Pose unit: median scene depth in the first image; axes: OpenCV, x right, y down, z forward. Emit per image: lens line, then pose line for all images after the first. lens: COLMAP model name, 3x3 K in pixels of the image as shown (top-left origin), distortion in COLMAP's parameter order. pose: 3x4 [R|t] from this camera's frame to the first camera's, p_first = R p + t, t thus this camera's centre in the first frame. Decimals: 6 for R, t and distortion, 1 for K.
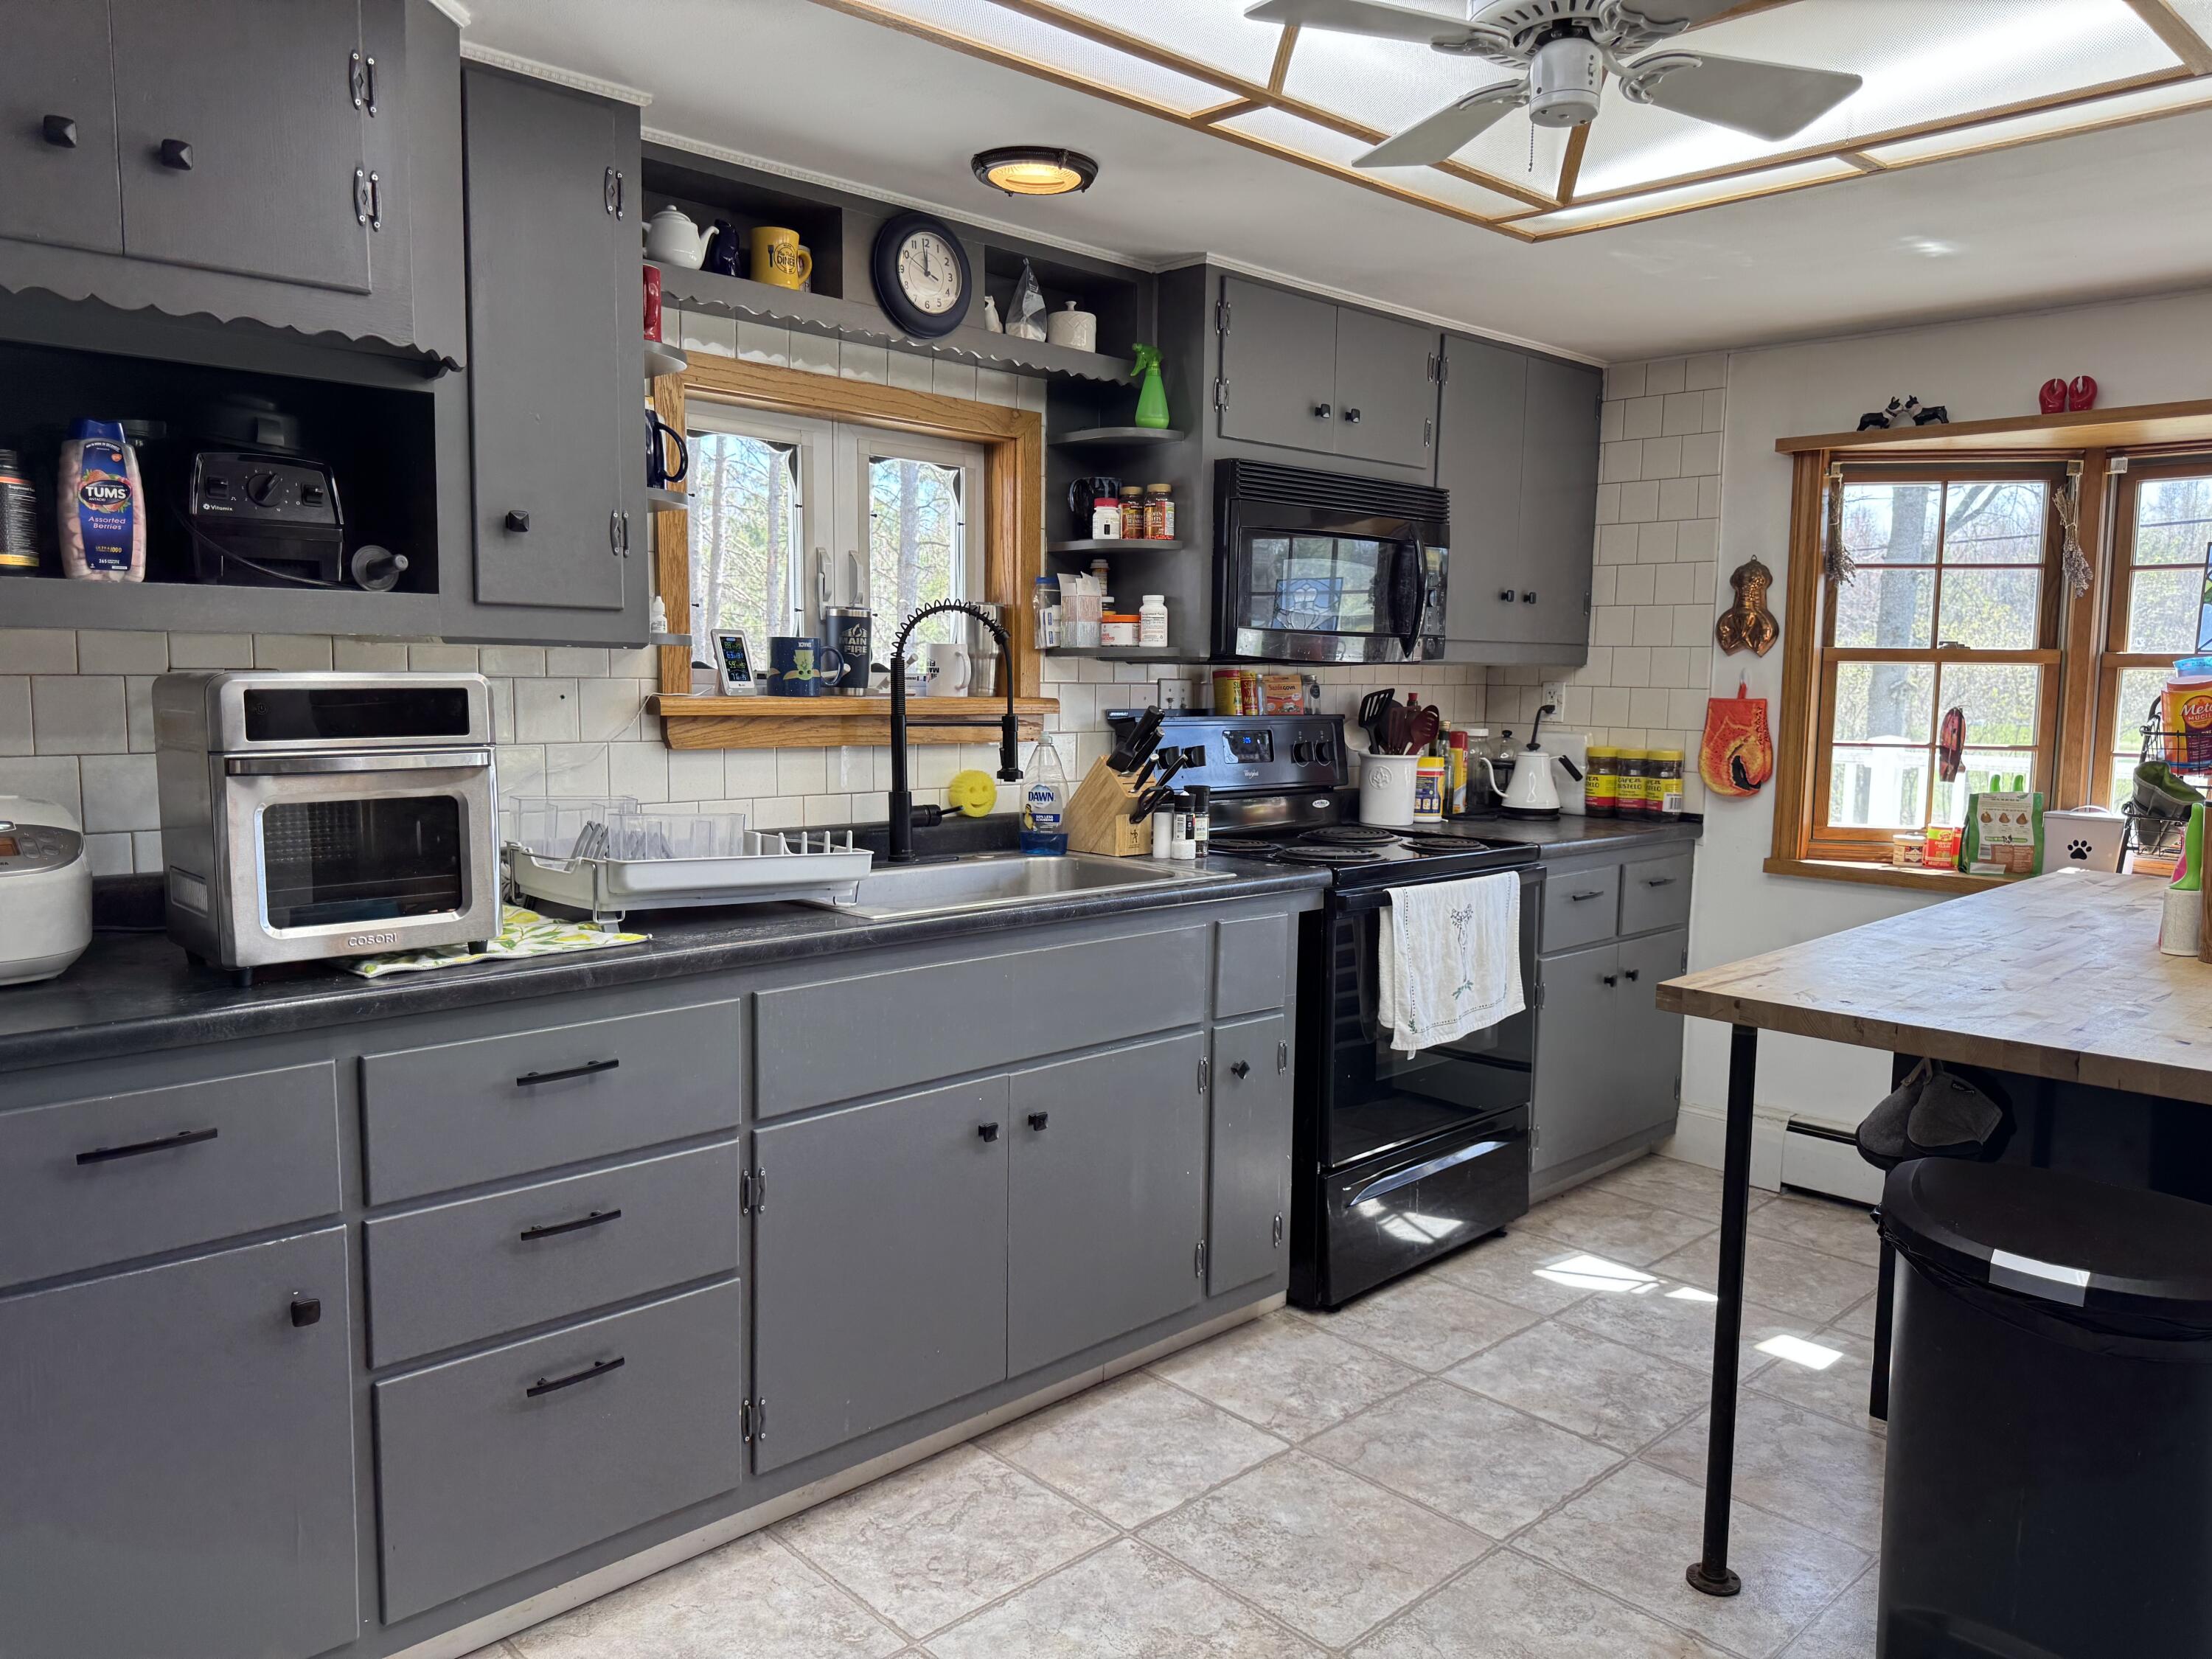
lens RADIAL K [[1571.5, 0, 1114.0], [0, 1571.5, 835.9], [0, 0, 1]] dist [0.102129, -0.132810]
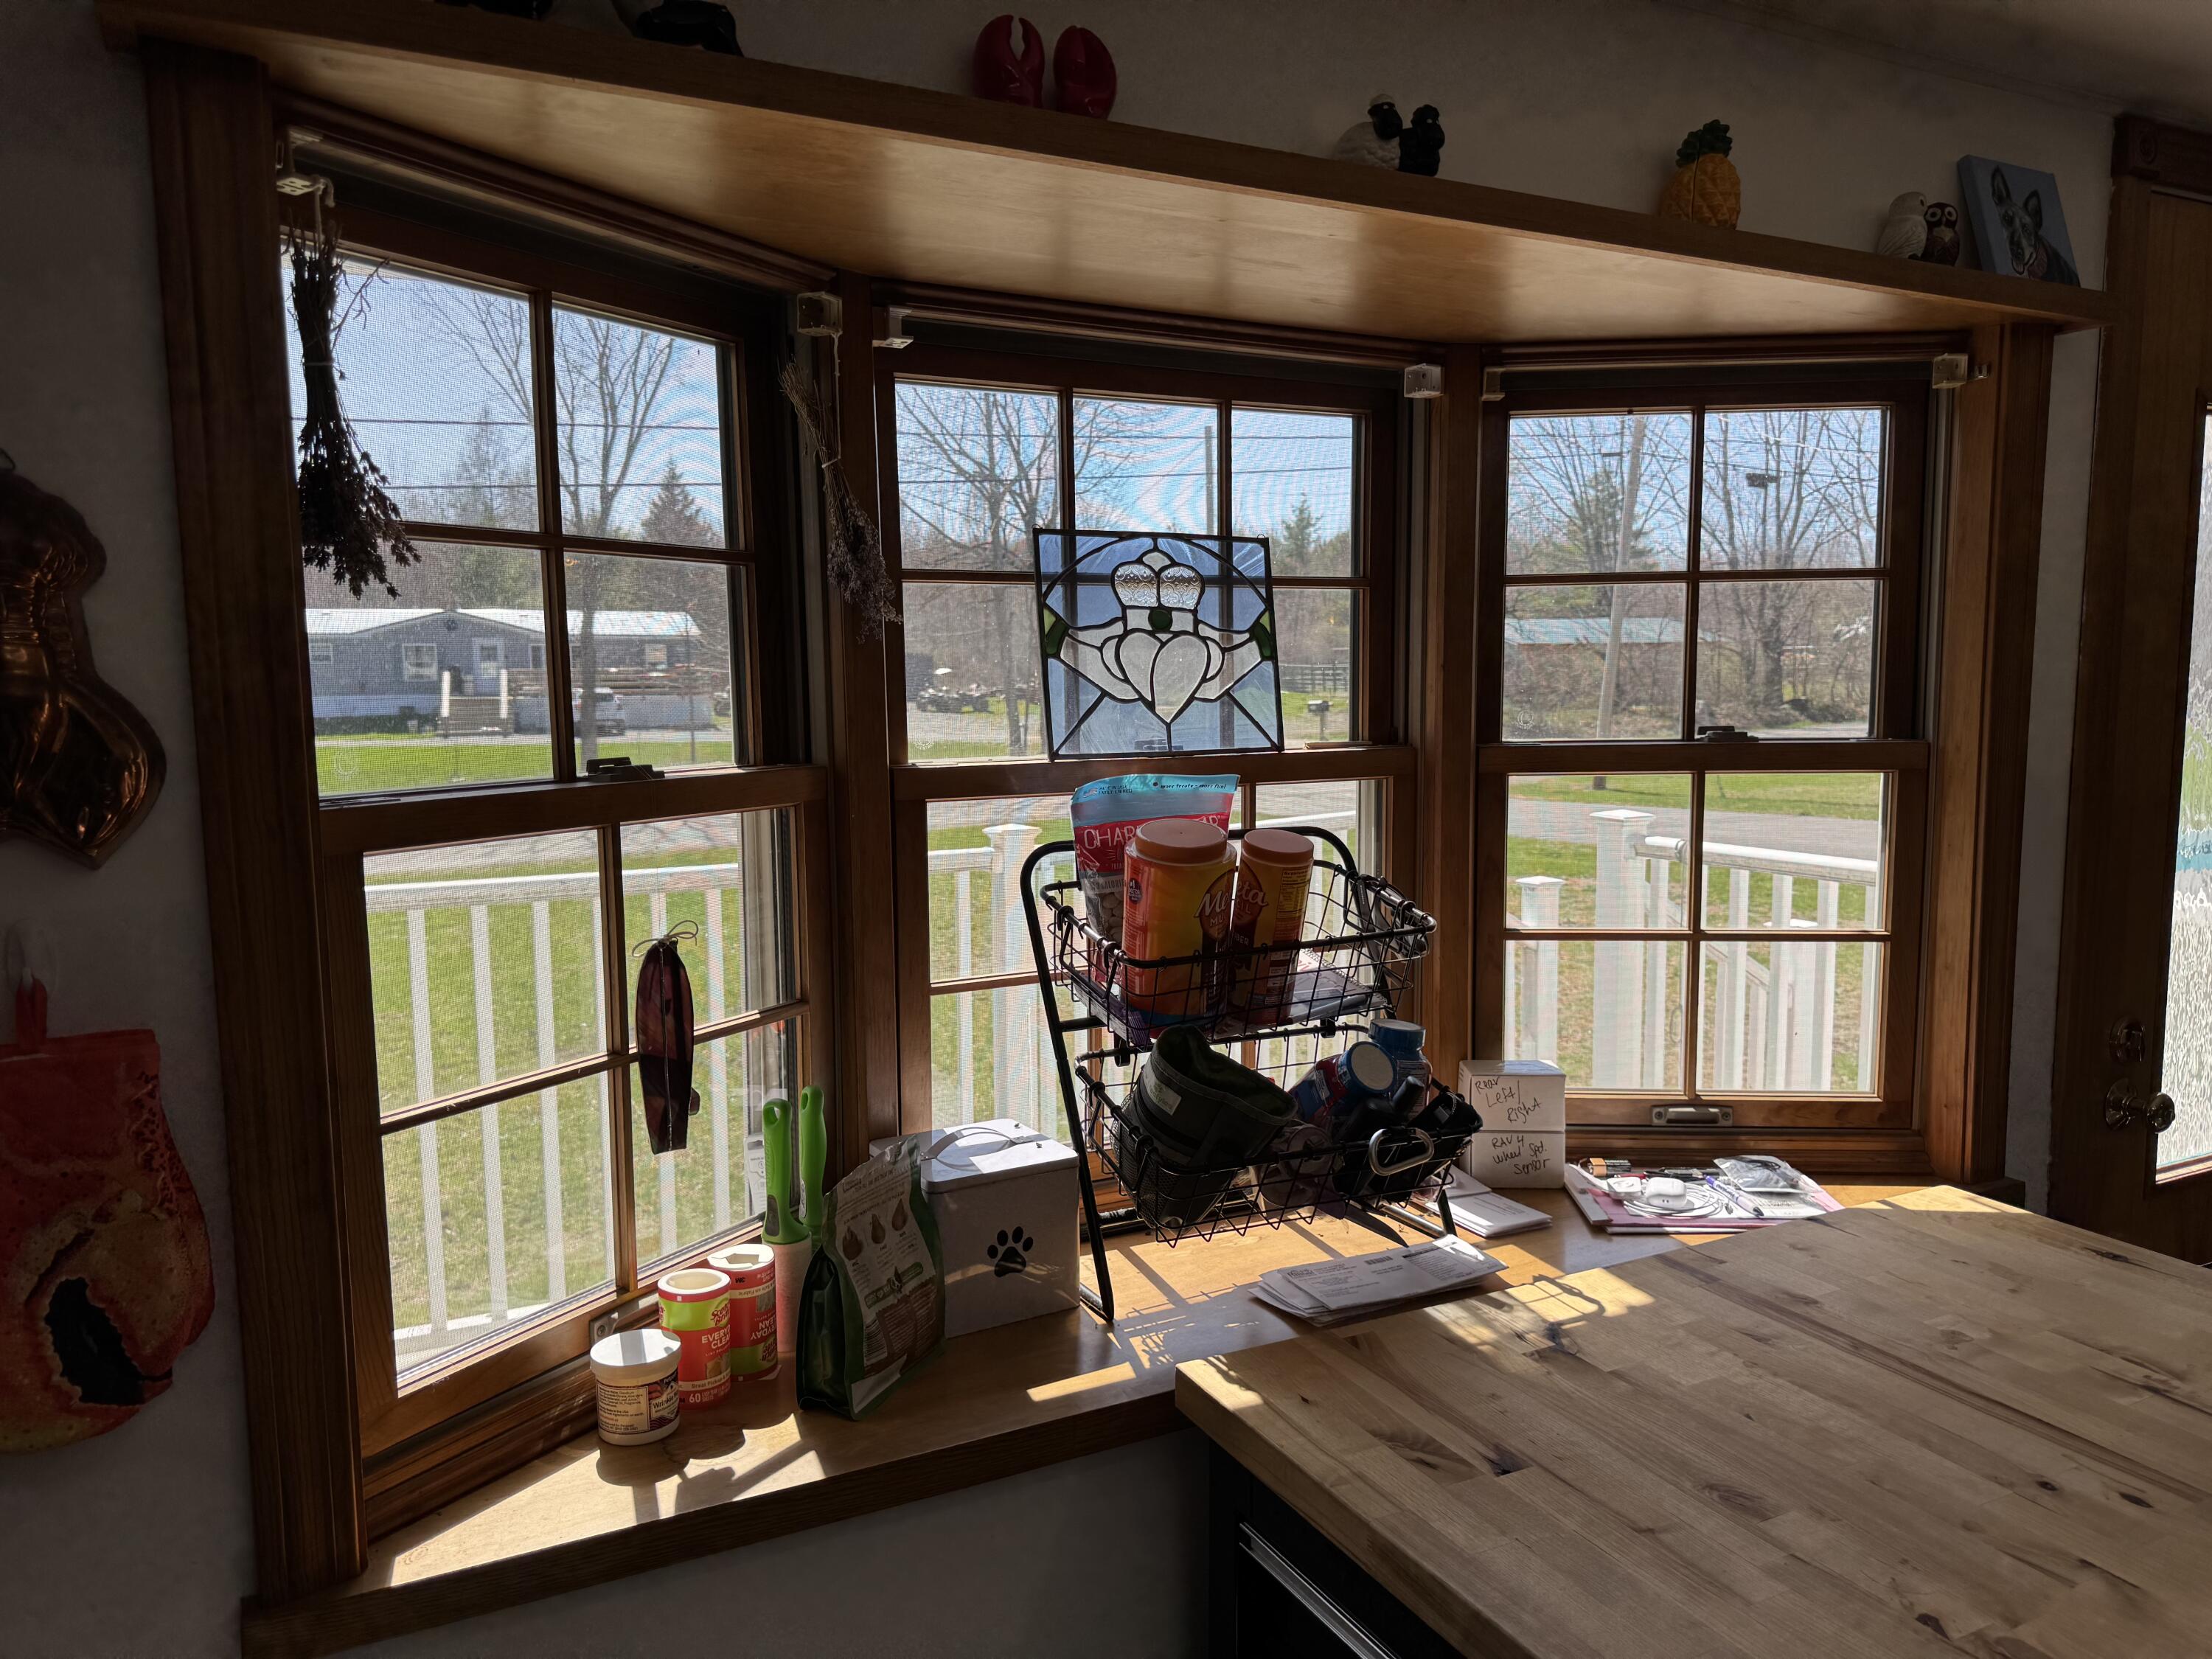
lens RADIAL K [[1558.0, 0, 1106.0], [0, 1558.0, 829.5], [0, 0, 1]] dist [0.054611, -0.081319]
pose [[0.294337, -0.120581, 0.948064, 0.241417], [0.109588, 0.989724, 0.091857, -0.134482], [-0.949398, 0.076860, 0.304526, 0.846773]]
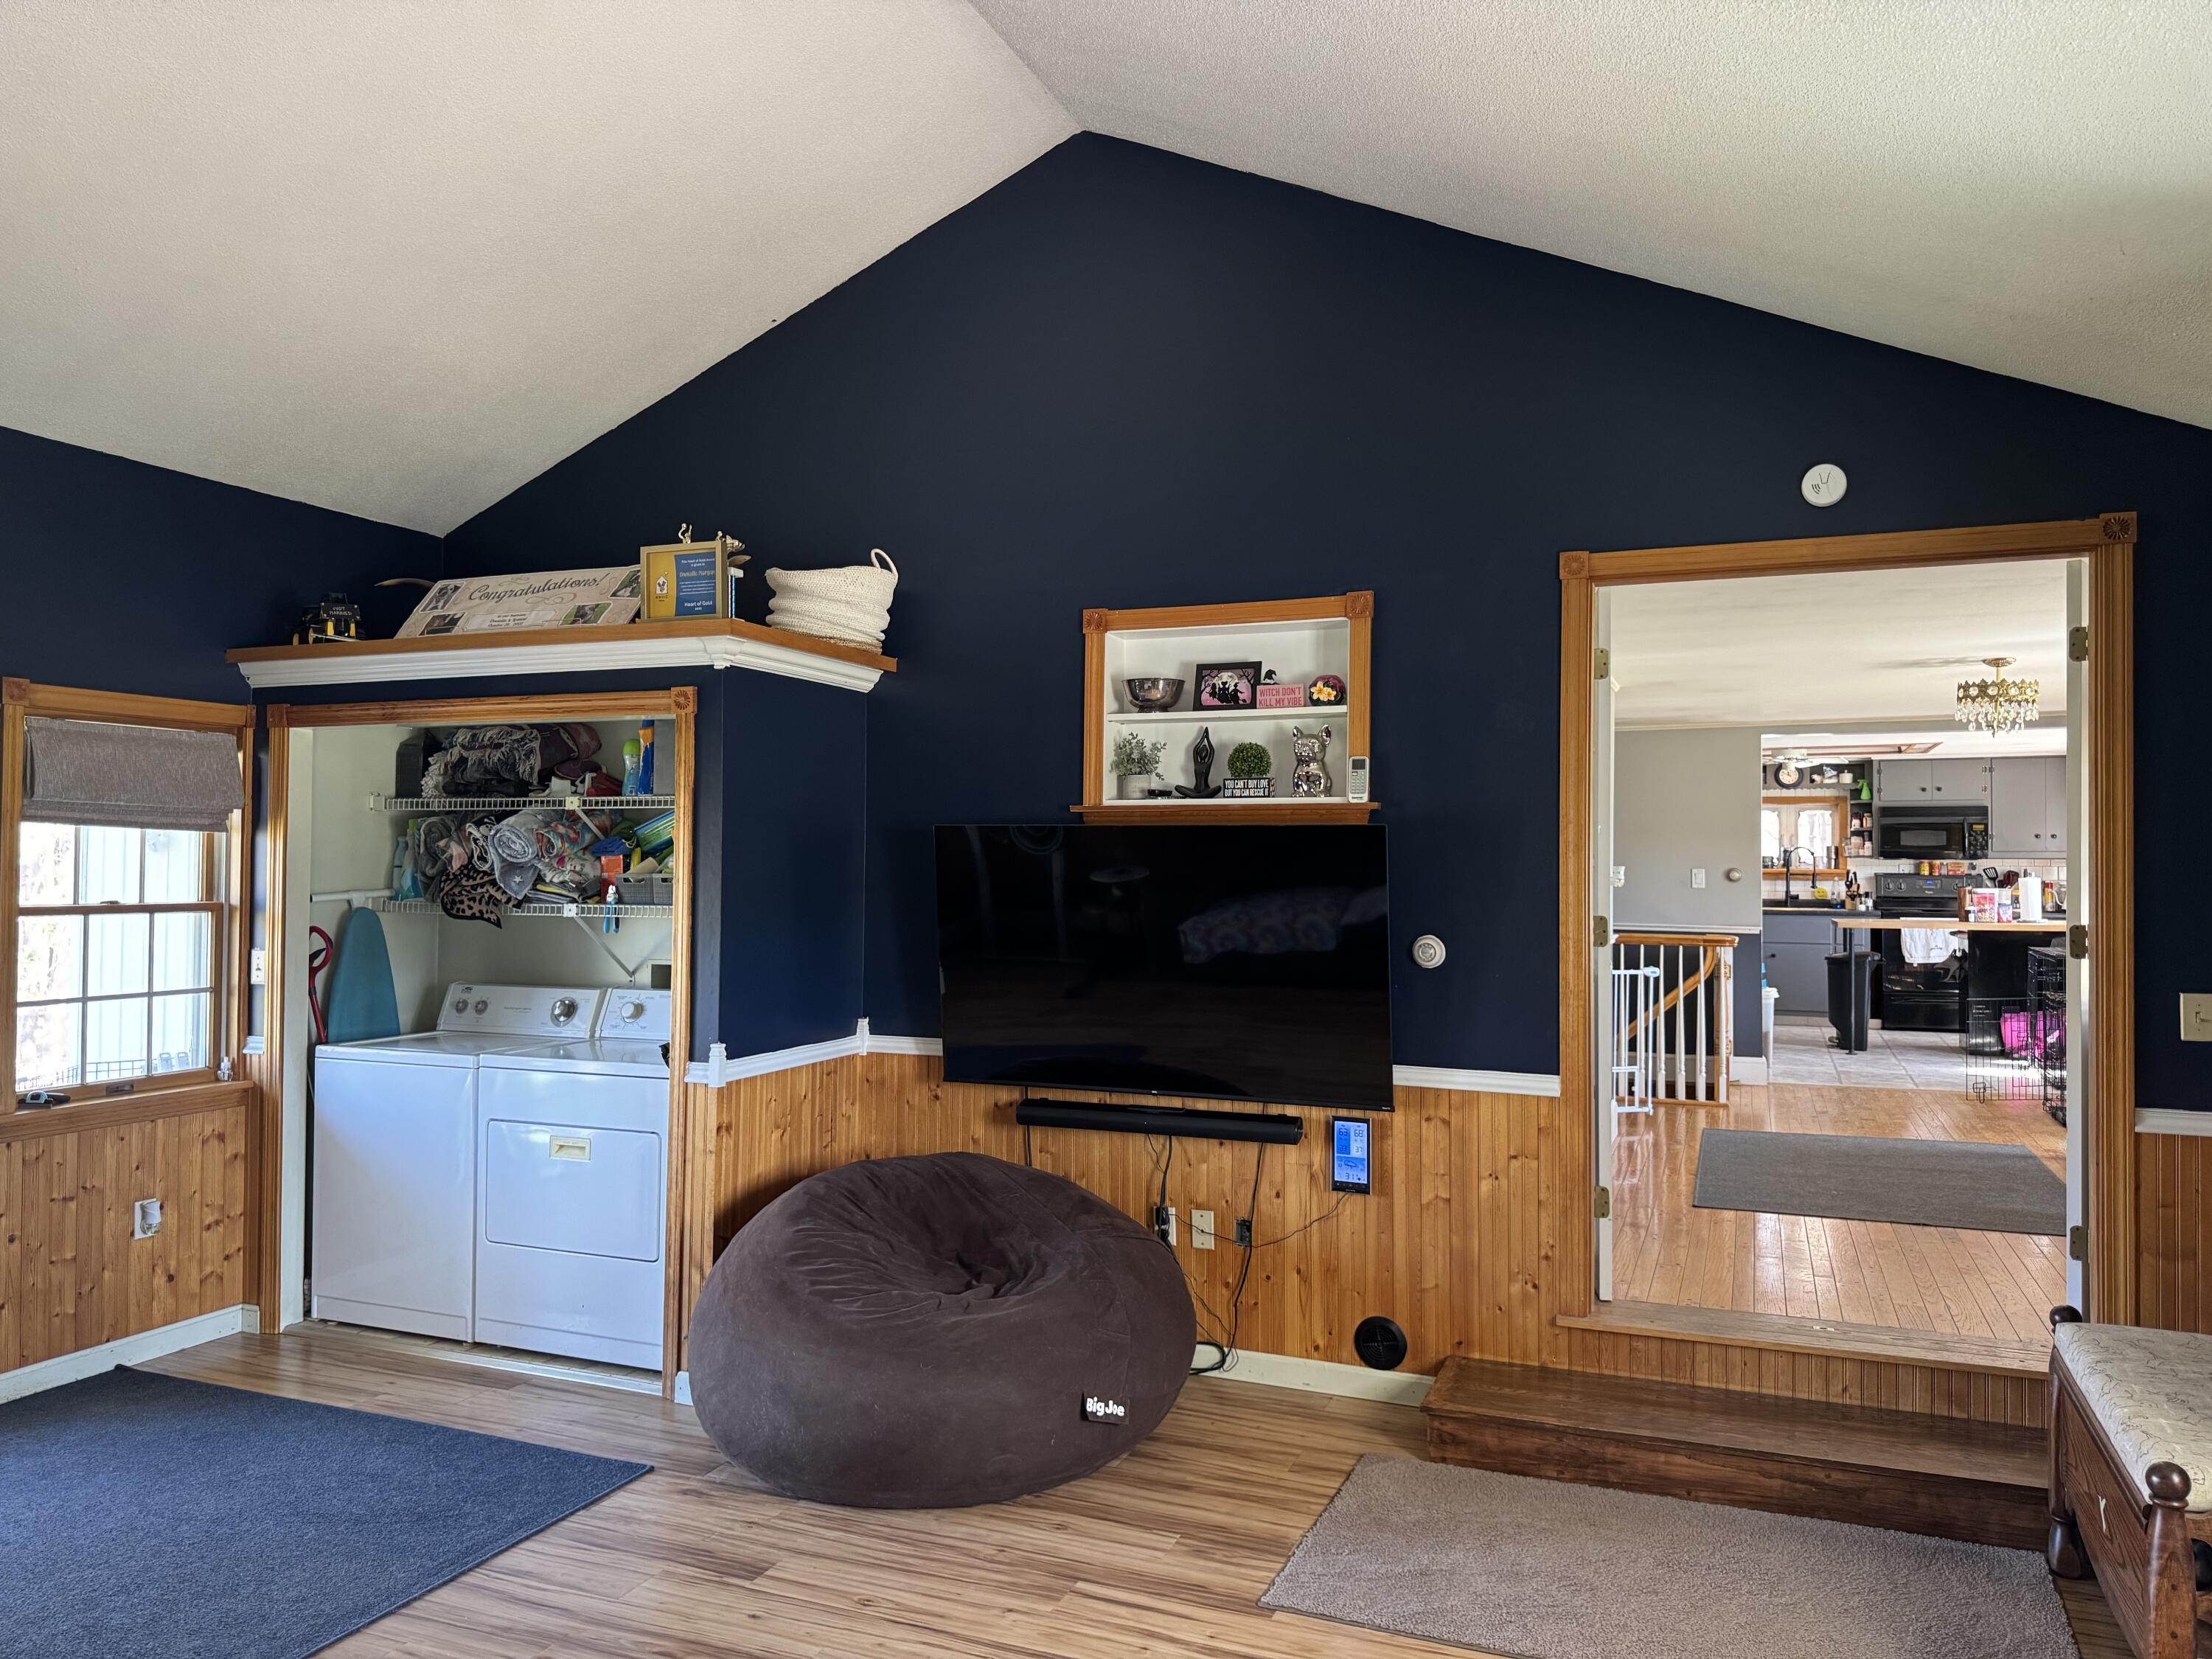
lens RADIAL K [[1574.6, 0, 1106.0], [0, 1574.6, 829.5], [0, 0, 1]] dist [0.006300, 0.001643]
pose [[0.399804, -0.033739, -0.915980, 2.443610], [-0.097434, 0.992096, -0.079070, 0.261404], [0.911407, 0.120860, 0.393356, -1.916002]]
